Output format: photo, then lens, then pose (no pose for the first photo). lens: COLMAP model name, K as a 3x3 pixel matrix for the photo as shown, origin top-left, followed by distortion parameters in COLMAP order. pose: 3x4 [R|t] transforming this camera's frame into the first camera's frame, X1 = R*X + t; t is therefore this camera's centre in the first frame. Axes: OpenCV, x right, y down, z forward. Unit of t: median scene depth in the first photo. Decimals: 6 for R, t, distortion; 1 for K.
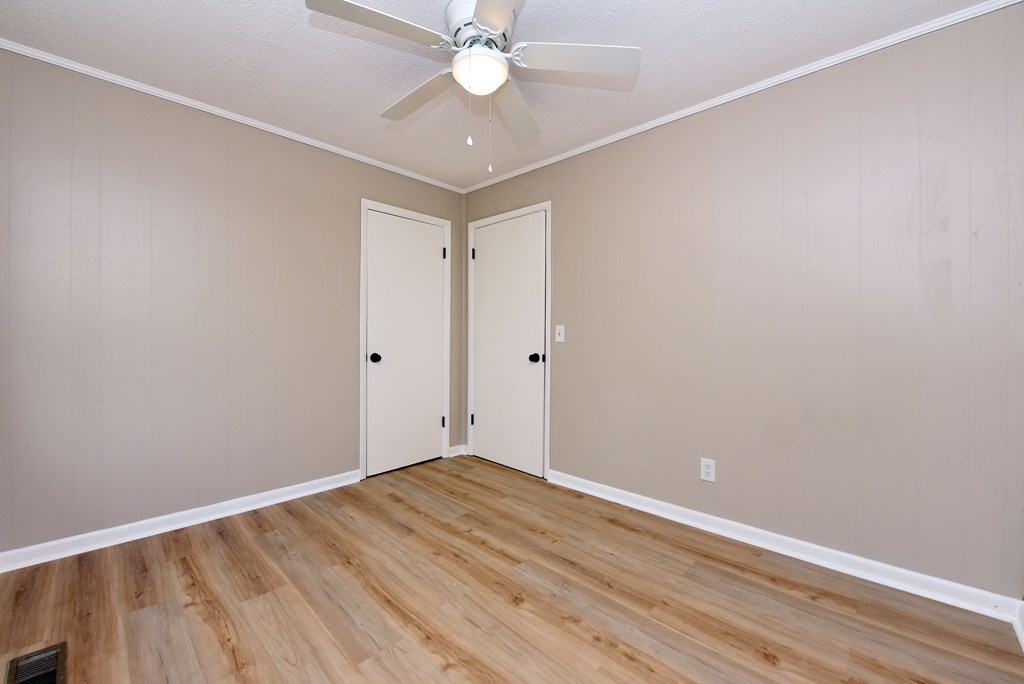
lens RADIAL K [[405.2, 0, 513.2], [0, 405.2, 336.3], [0, 0, 1]] dist [-0.001872, -0.005907]
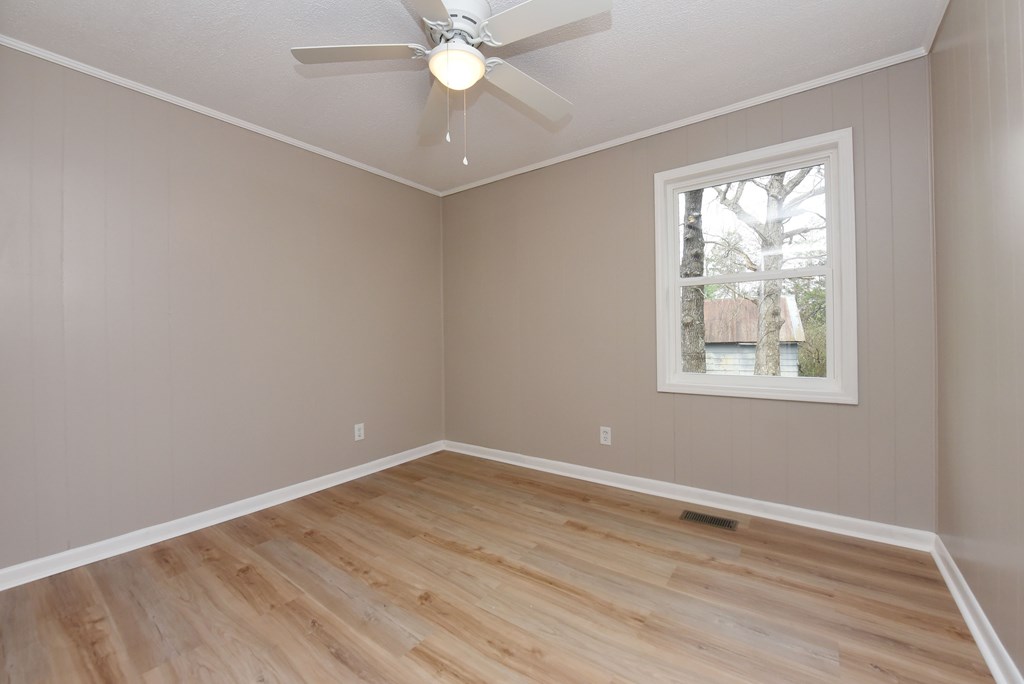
lens RADIAL K [[405.2, 0, 513.2], [0, 405.2, 336.3], [0, 0, 1]] dist [-0.001872, -0.005907]
pose [[-0.992428, 0.012187, -0.122219, -0.089431], [0.012140, 0.999926, 0.001130, 0.011778], [0.122224, -0.000362, -0.992503, 2.005548]]
